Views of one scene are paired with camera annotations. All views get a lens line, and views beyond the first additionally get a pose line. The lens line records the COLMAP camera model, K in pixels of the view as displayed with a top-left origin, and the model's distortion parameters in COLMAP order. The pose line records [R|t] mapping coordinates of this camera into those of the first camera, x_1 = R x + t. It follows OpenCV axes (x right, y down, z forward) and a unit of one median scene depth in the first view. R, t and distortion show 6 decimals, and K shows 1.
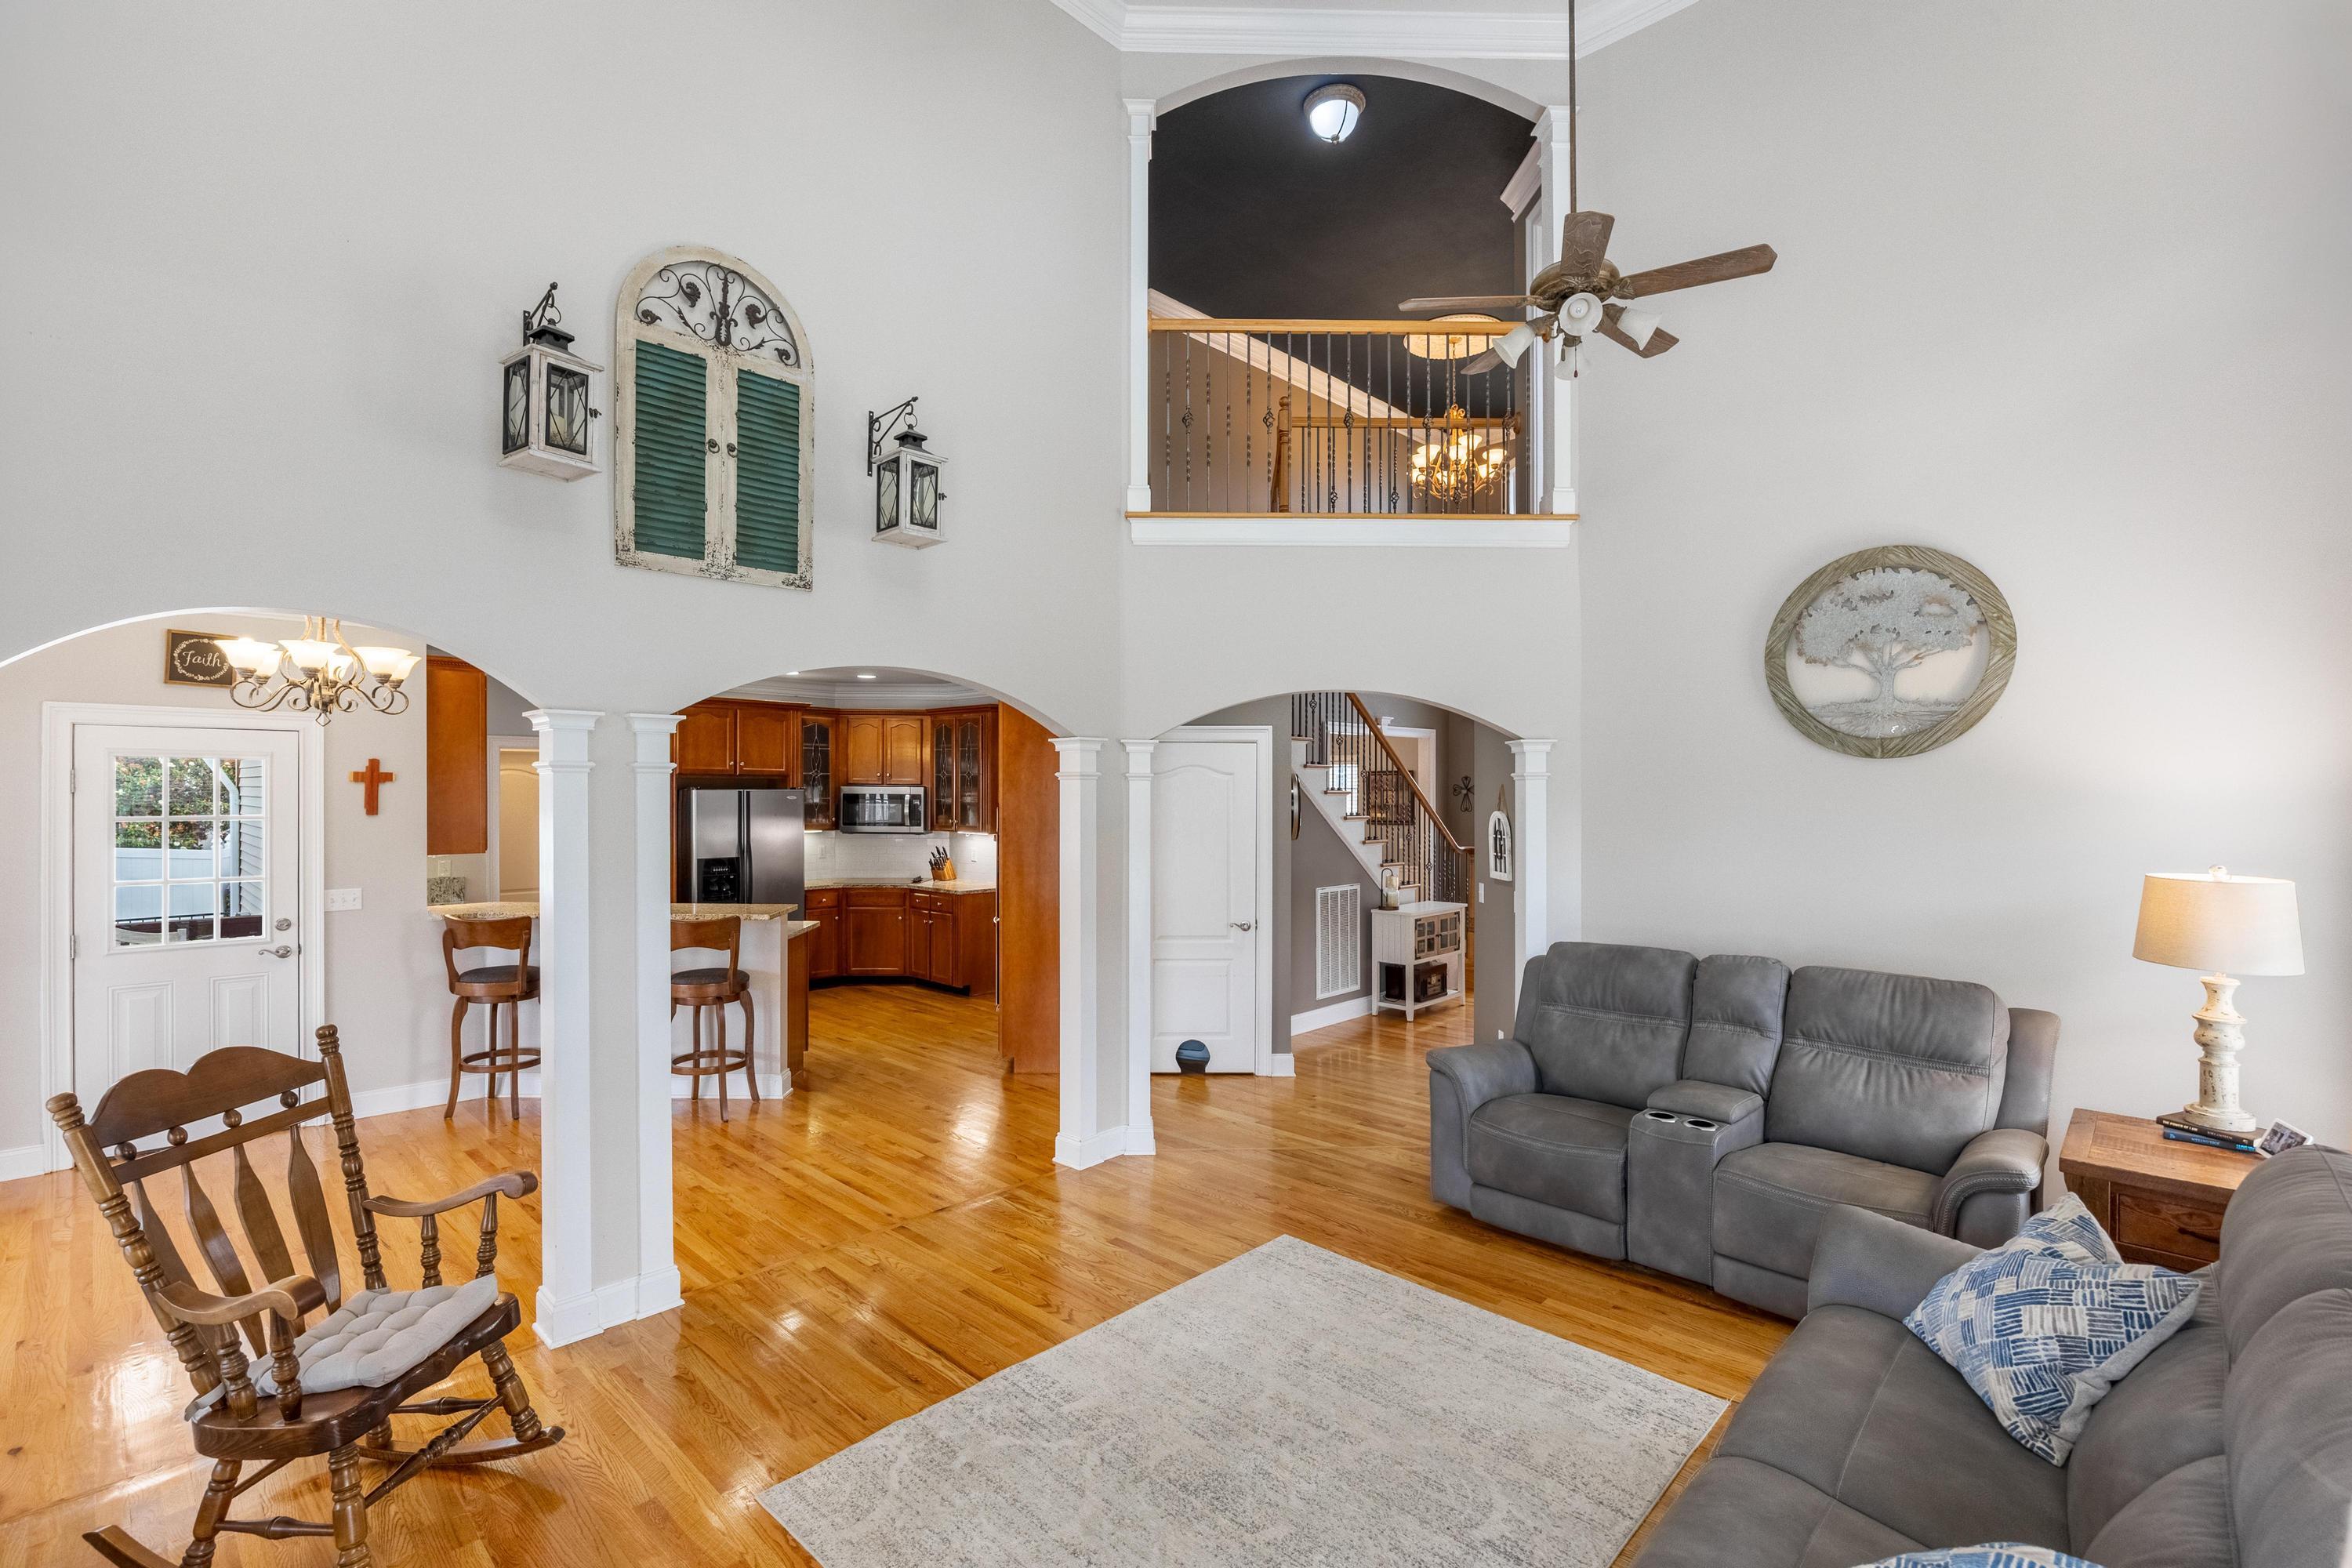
lens RADIAL K [[1074.8, 0, 1176.0], [0, 1074.8, 784.0], [0, 0, 1]] dist [-0.001750, -0.000123]
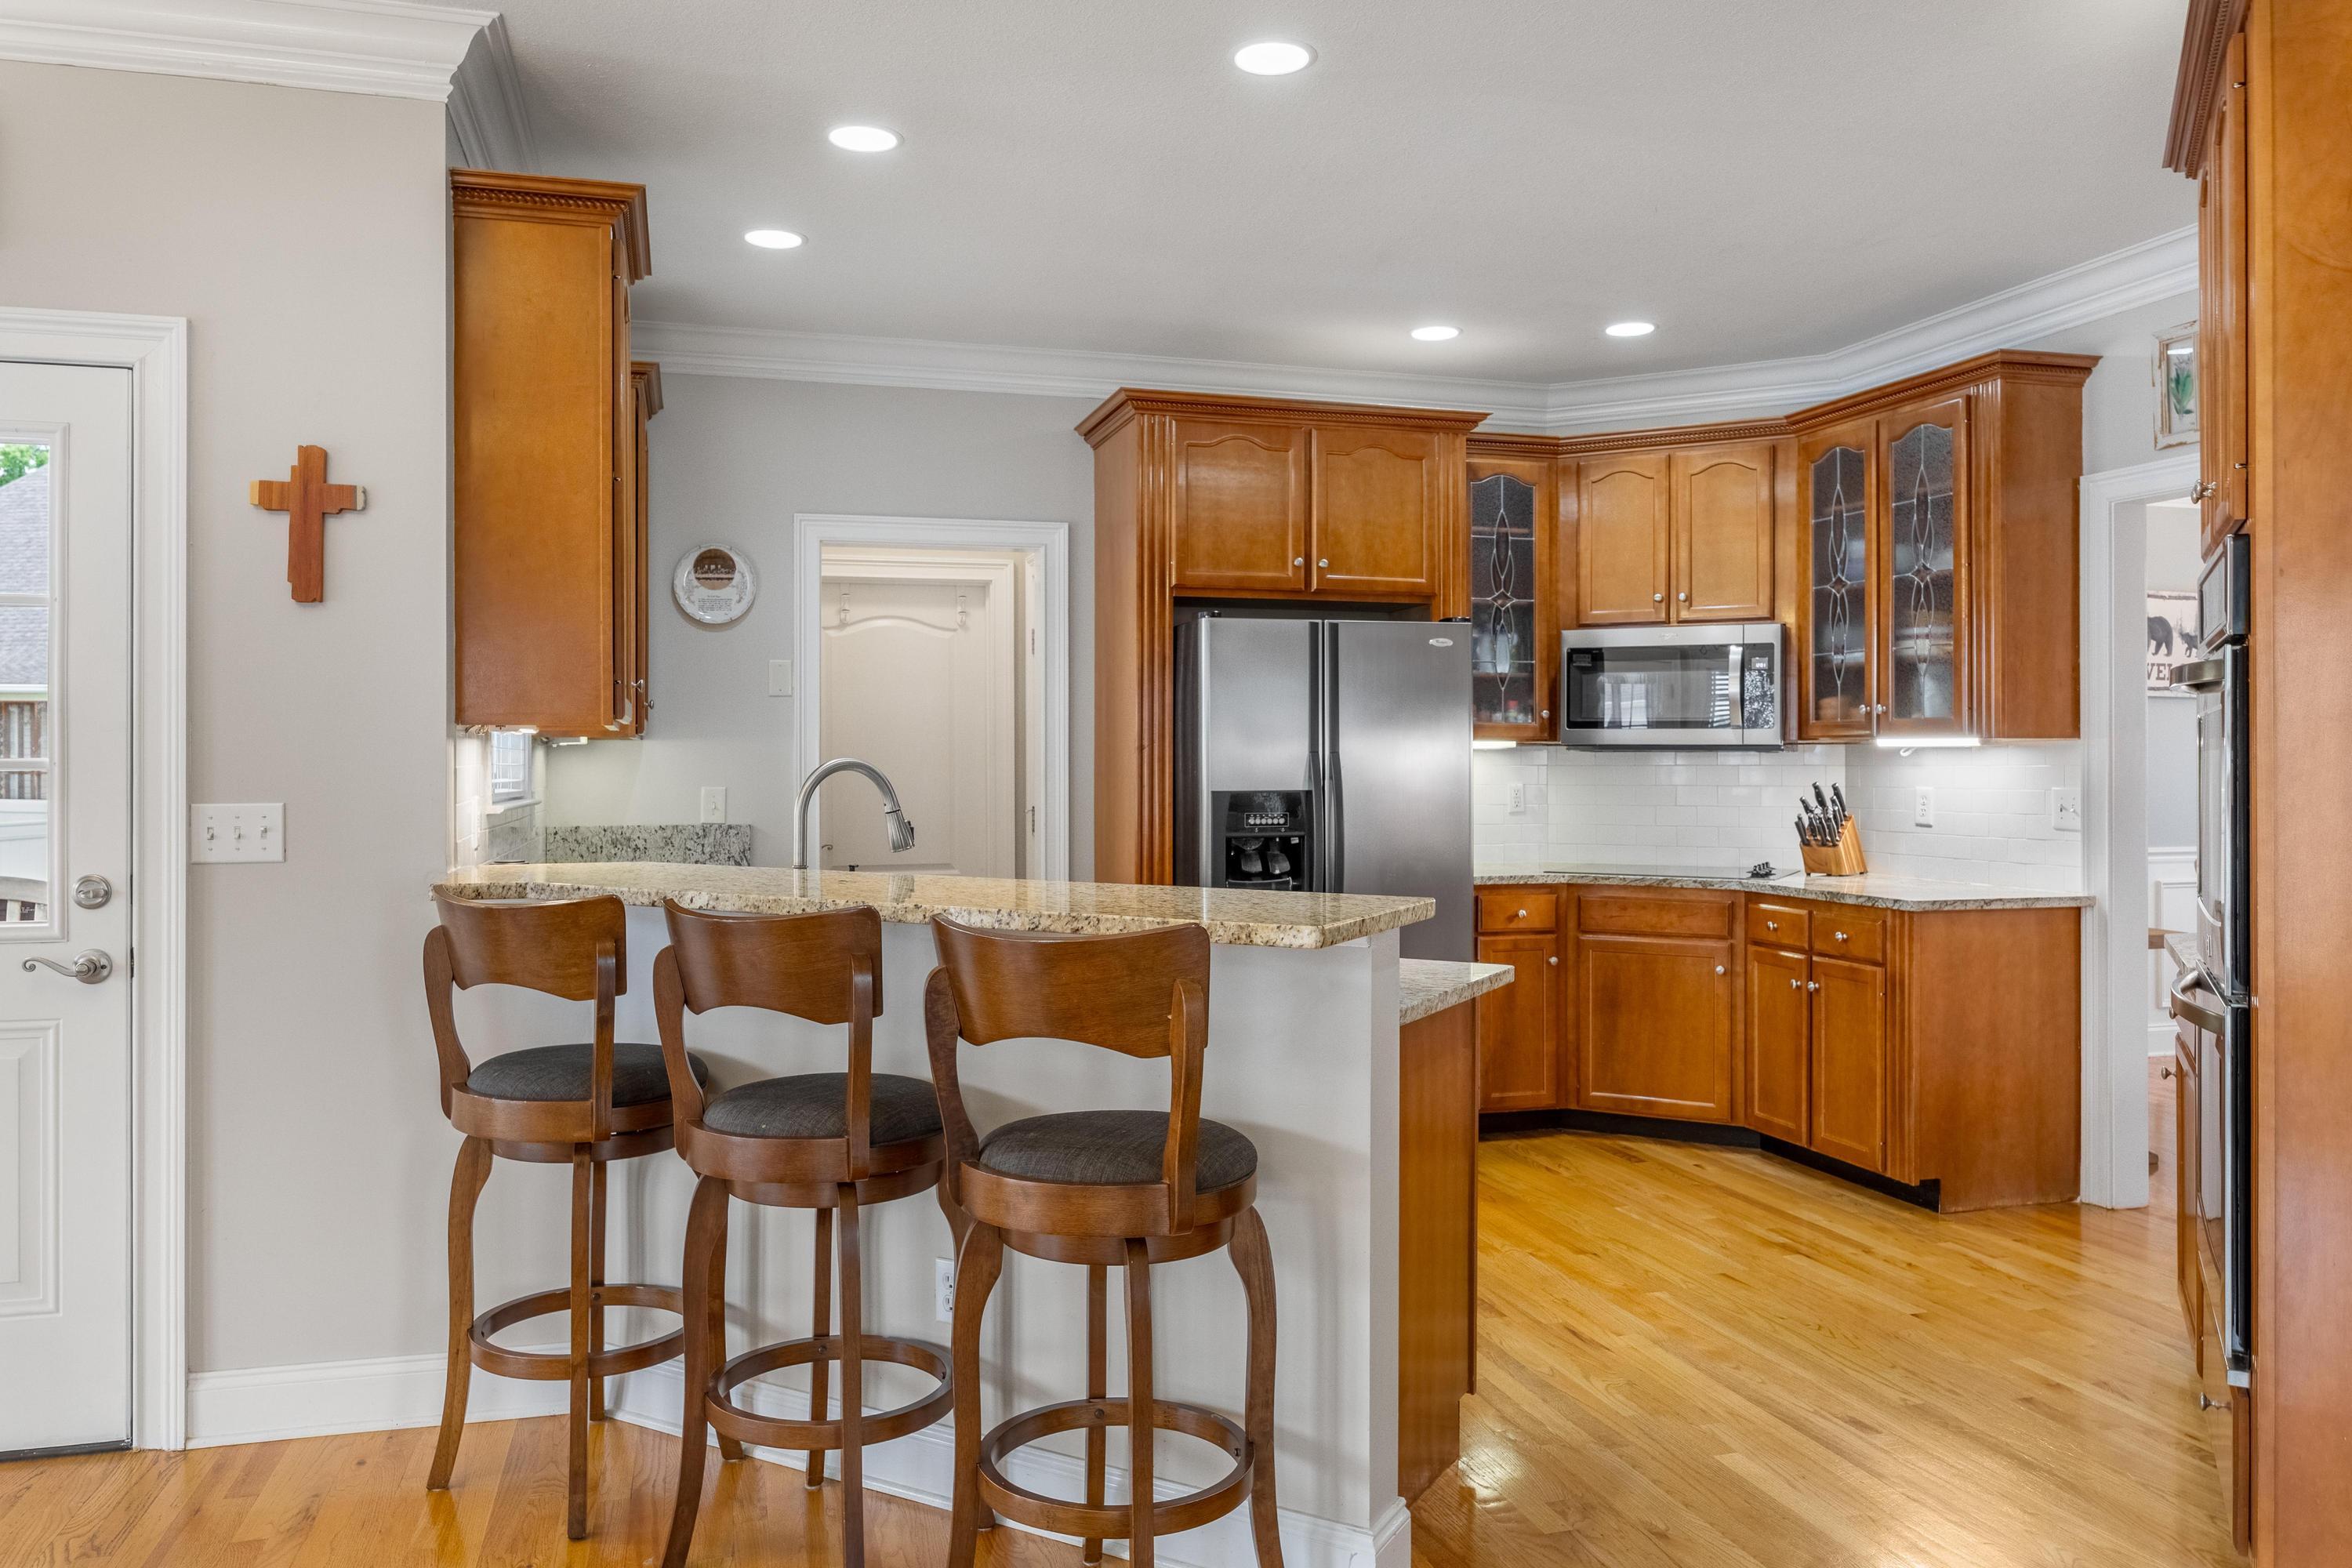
lens RADIAL K [[1691.8, 0, 1176.0], [0, 1691.8, 784.0], [0, 0, 1]] dist [-0.002174, 0.000393]
pose [[0.869645, 0.003220, -0.493667, -0.132244], [0.004651, 0.999881, 0.014716, 0.051111], [0.493656, -0.015093, 0.869526, 0.400223]]
